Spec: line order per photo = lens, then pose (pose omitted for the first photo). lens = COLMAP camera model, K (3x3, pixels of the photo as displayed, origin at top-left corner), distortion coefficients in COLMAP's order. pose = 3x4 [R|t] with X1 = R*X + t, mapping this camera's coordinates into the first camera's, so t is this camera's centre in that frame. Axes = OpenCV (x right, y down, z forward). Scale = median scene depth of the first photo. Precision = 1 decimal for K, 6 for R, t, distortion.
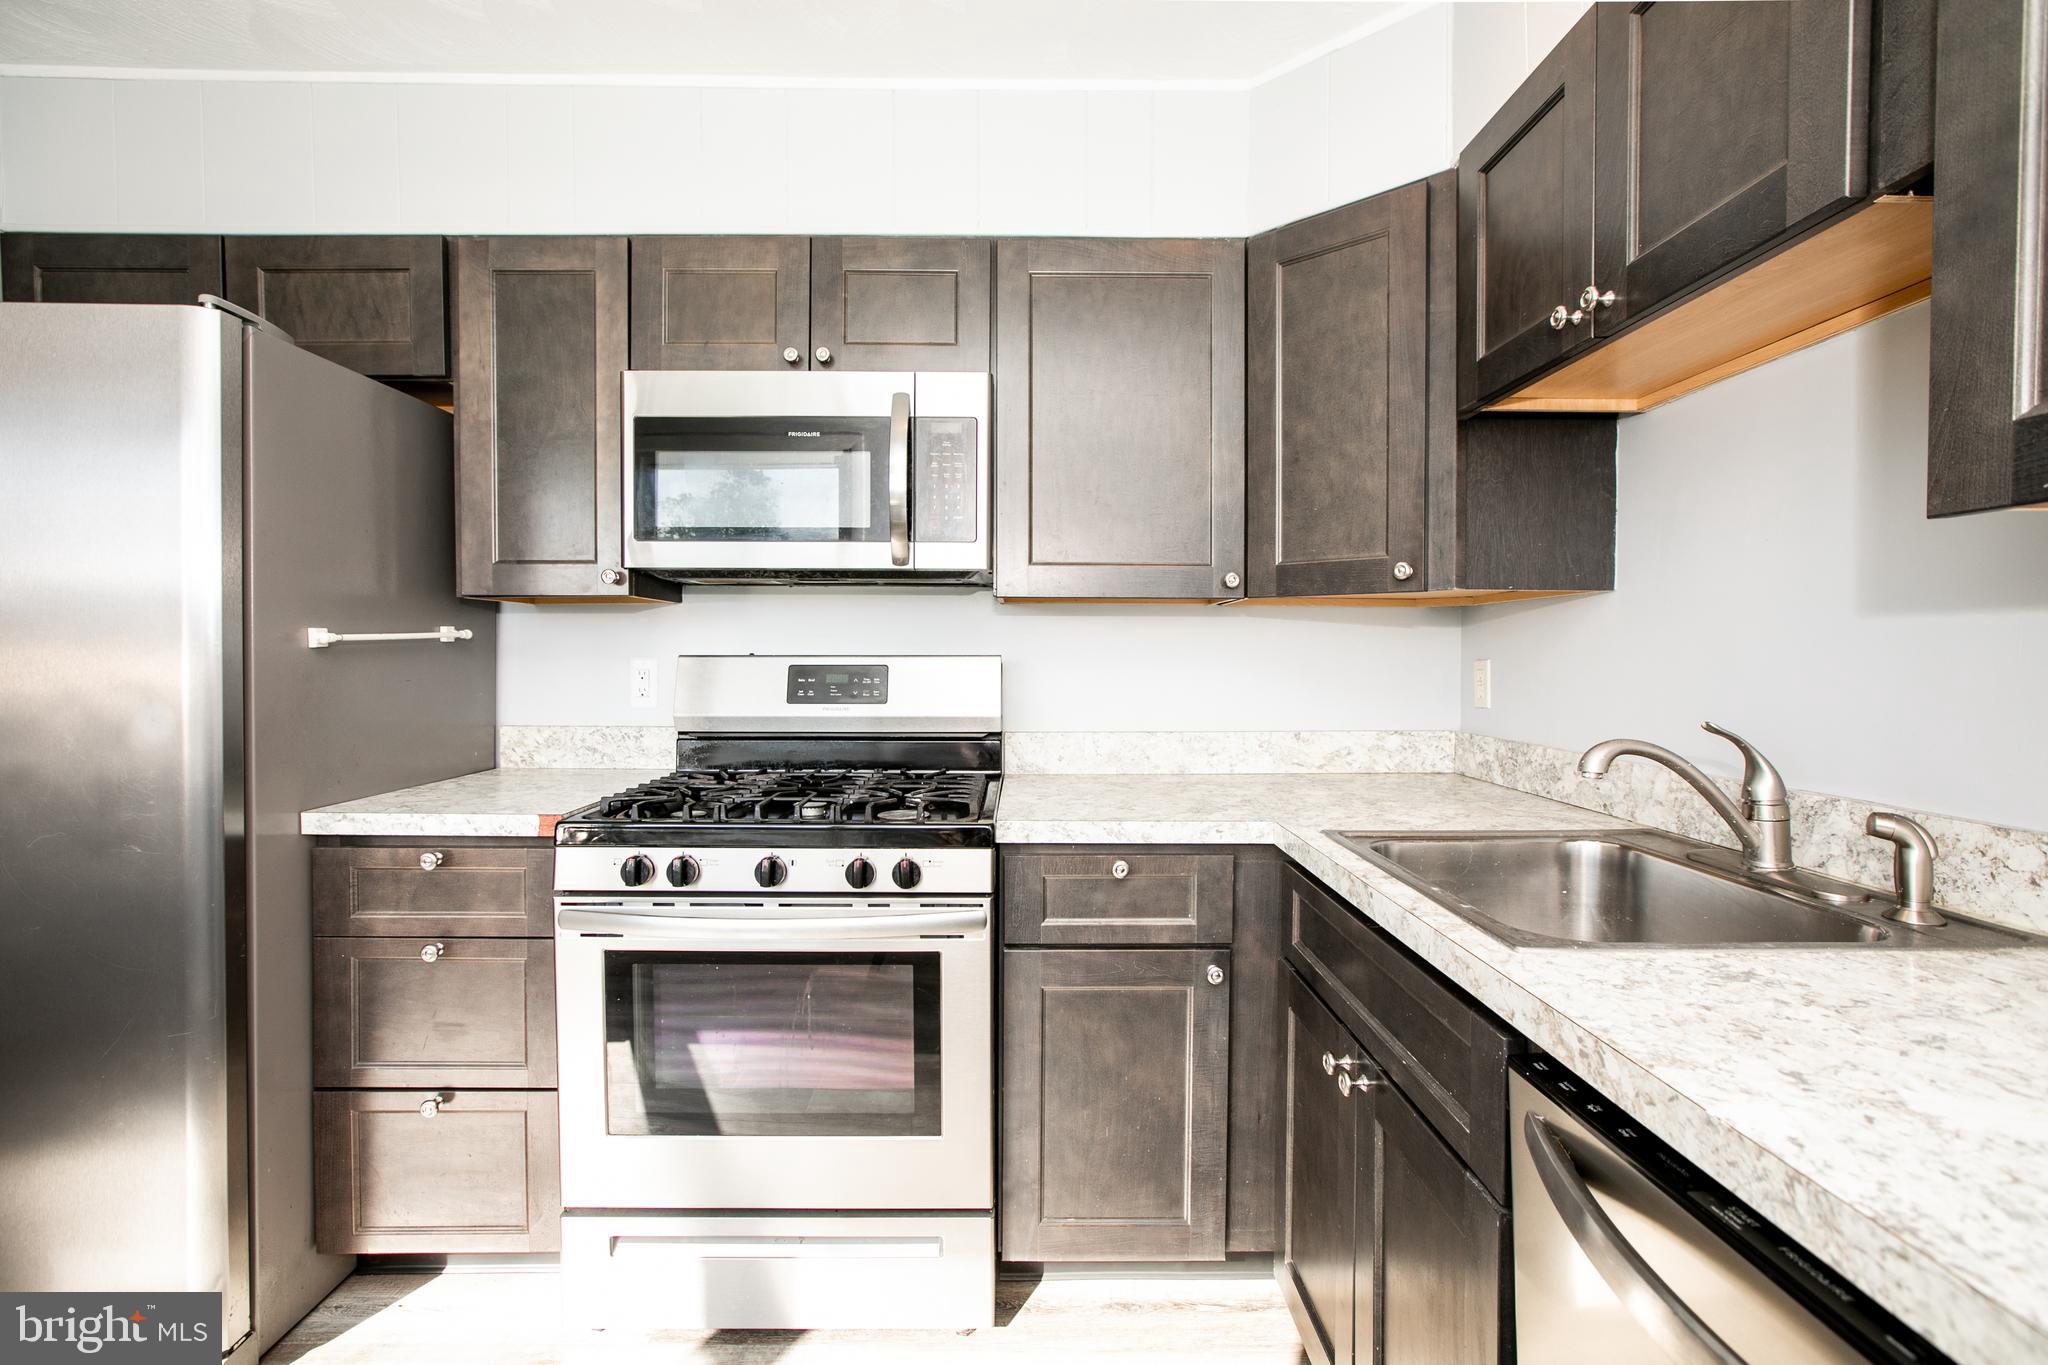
lens RADIAL K [[930.0, 0, 1041.7], [0, 930.0, 675.9], [0, 0, 1]] dist [-0.024942, 0.008098]
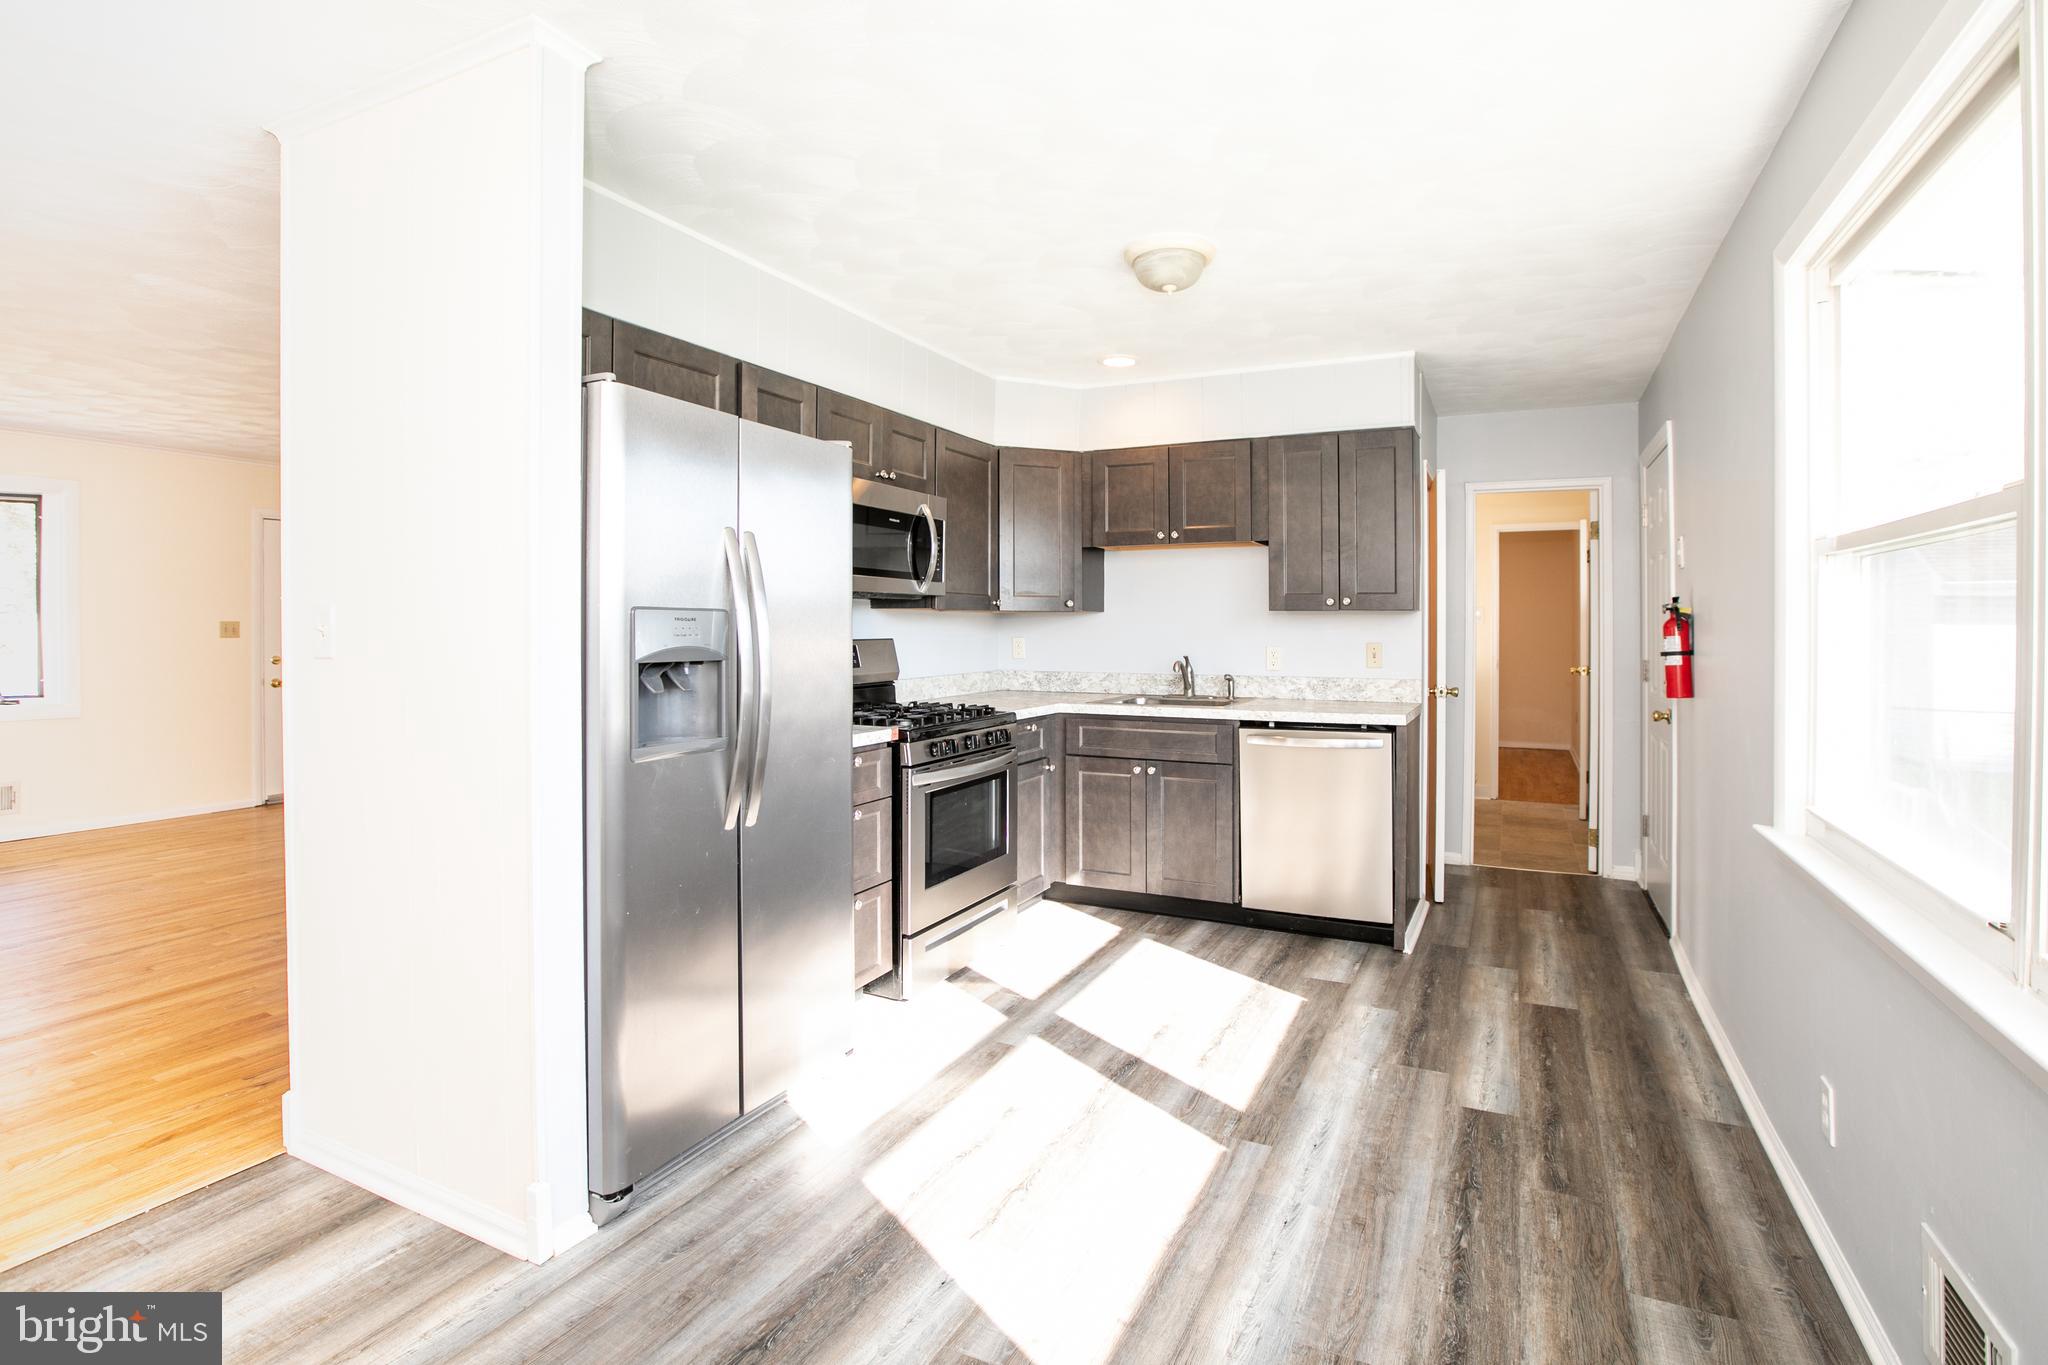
lens RADIAL K [[978.5, 0, 1070.0], [0, 978.5, 632.5], [0, 0, 1]] dist [-0.048073, 0.014977]
pose [[0.422623, -0.008869, 0.906262, -2.076622], [0.021606, 0.999767, -0.000292, -0.032603], [-0.906048, 0.019704, 0.422716, -0.146260]]
